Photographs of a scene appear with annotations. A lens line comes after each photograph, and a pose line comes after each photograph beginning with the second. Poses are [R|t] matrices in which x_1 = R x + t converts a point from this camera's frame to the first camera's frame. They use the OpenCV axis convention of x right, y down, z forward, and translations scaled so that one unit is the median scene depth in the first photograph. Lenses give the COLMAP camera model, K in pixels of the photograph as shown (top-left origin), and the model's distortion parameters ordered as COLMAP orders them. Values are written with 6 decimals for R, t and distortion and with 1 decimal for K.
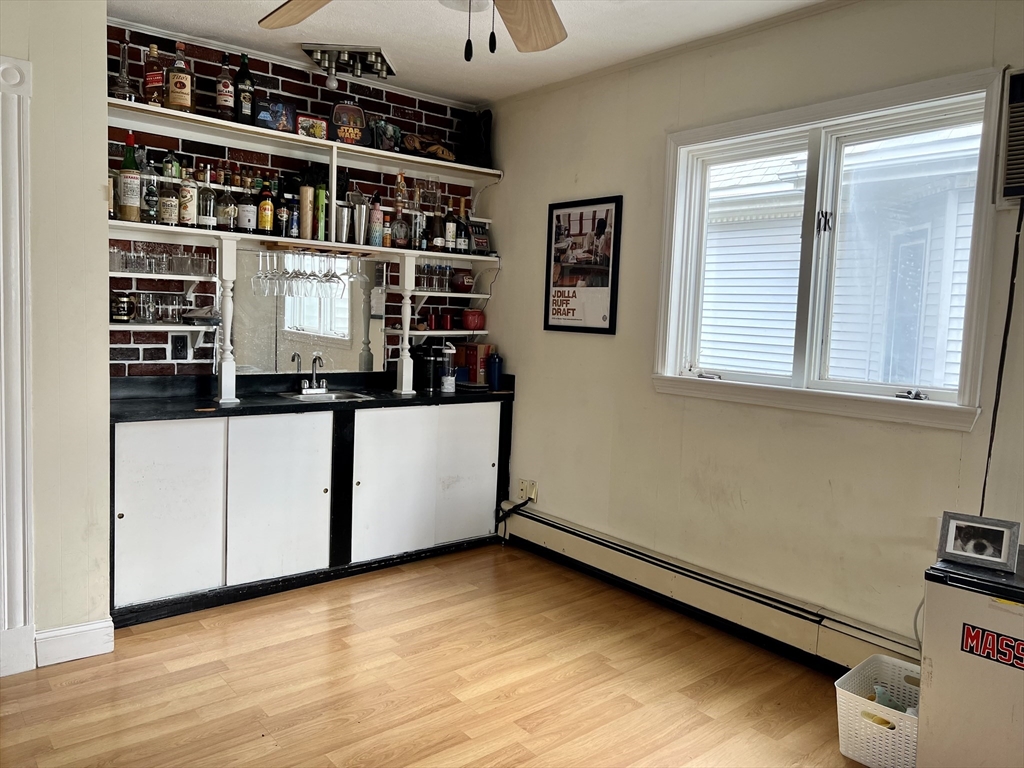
lens RADIAL K [[766.5, 0, 514.4], [0, 766.5, 381.9], [0, 0, 1]] dist [0.058198, -0.063868]
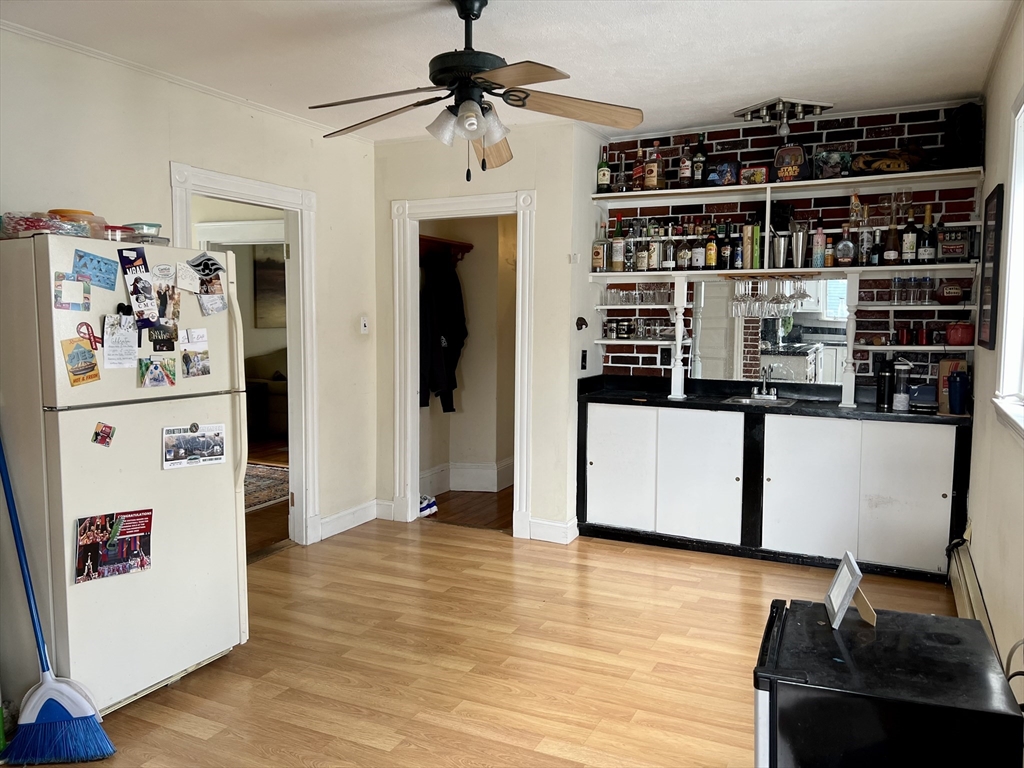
lens RADIAL K [[766.5, 0, 513.5], [0, 766.5, 385.7], [0, 0, 1]] dist [0.058198, -0.063868]
pose [[0.415951, 0.050646, -0.907976, 0.681026], [-0.071707, 0.997166, 0.022771, -0.004738], [0.906556, 0.055636, 0.418404, 0.178692]]
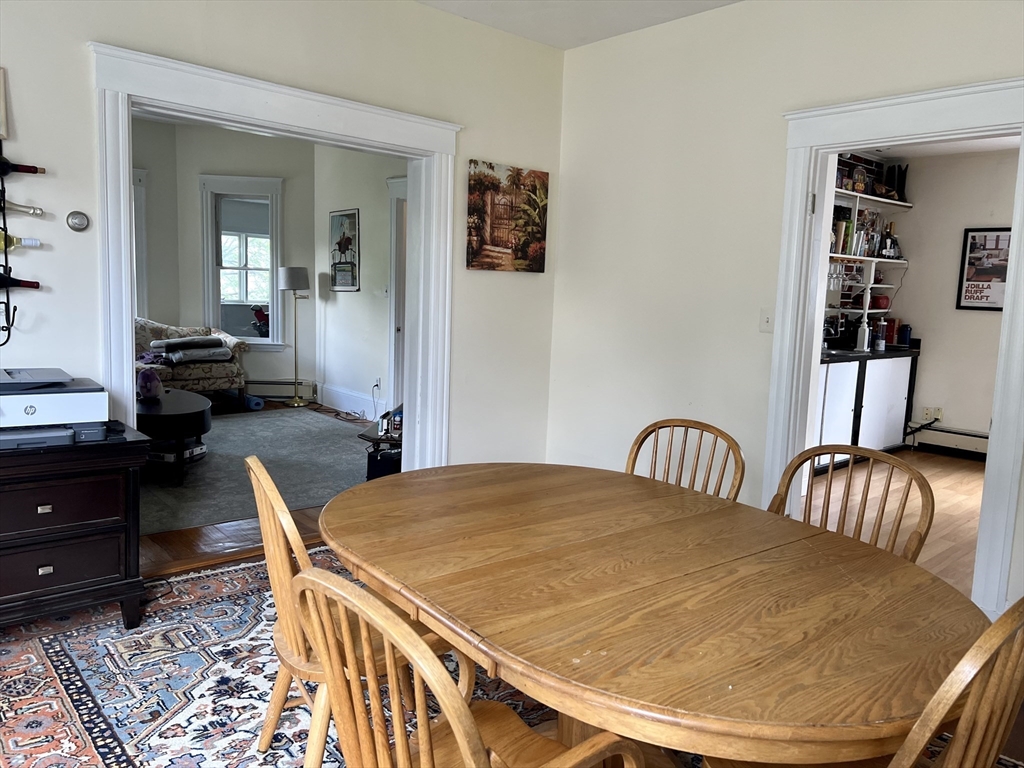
lens RADIAL K [[766.5, 0, 514.2], [0, 766.5, 375.3], [0, 0, 1]] dist [0.058198, -0.063868]
pose [[0.999731, -0.001539, 0.023124, -0.982450], [0.001026, 0.999753, 0.022180, 0.033046], [-0.023152, -0.022150, 0.999487, -0.605076]]
